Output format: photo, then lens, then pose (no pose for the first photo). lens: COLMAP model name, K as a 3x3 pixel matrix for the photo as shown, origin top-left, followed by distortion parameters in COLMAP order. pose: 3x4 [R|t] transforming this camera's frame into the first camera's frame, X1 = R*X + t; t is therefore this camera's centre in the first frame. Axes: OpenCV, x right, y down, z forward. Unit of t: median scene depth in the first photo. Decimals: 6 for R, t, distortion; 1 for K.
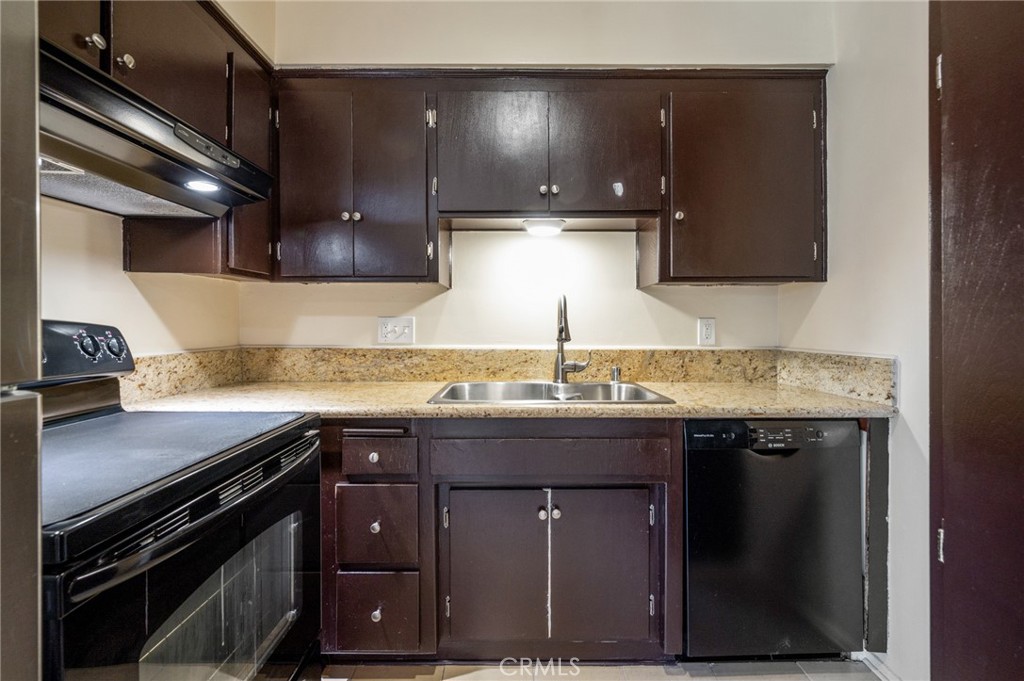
lens RADIAL K [[447.4, 0, 514.0], [0, 447.4, 325.9], [0, 0, 1]] dist [-0.000597, 0.000035]
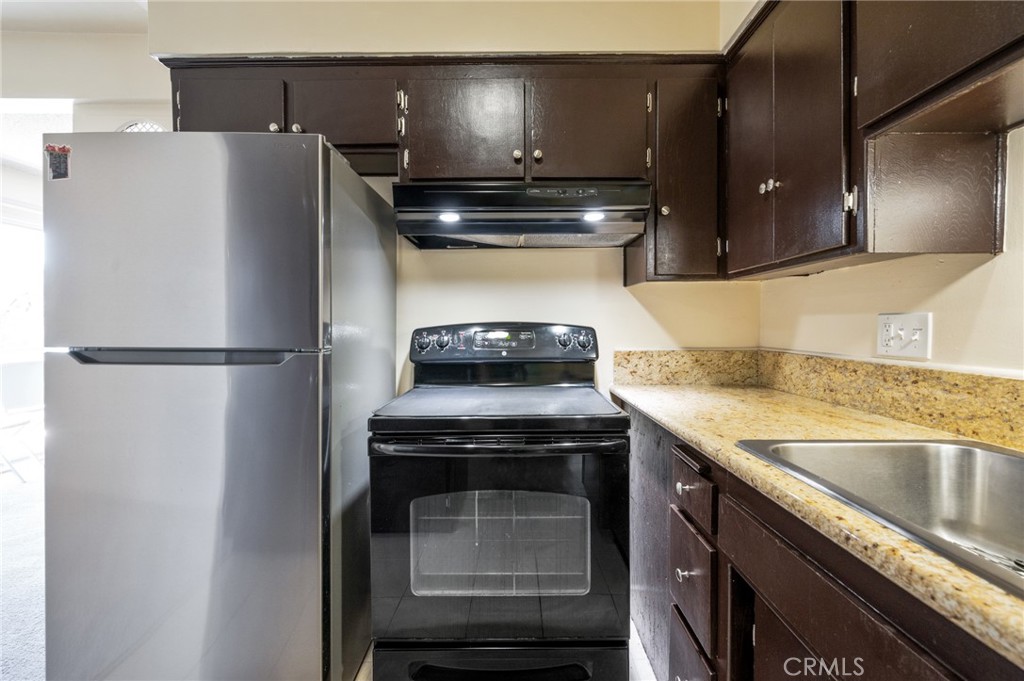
lens RADIAL K [[447.4, 0, 514.0], [0, 447.4, 325.9], [0, 0, 1]] dist [-0.000597, 0.000035]
pose [[0.000350, 0.001732, -0.999998, 0.350688], [-0.000606, 0.999998, 0.001732, -0.003869], [1.000000, 0.000606, 0.000351, 0.477047]]
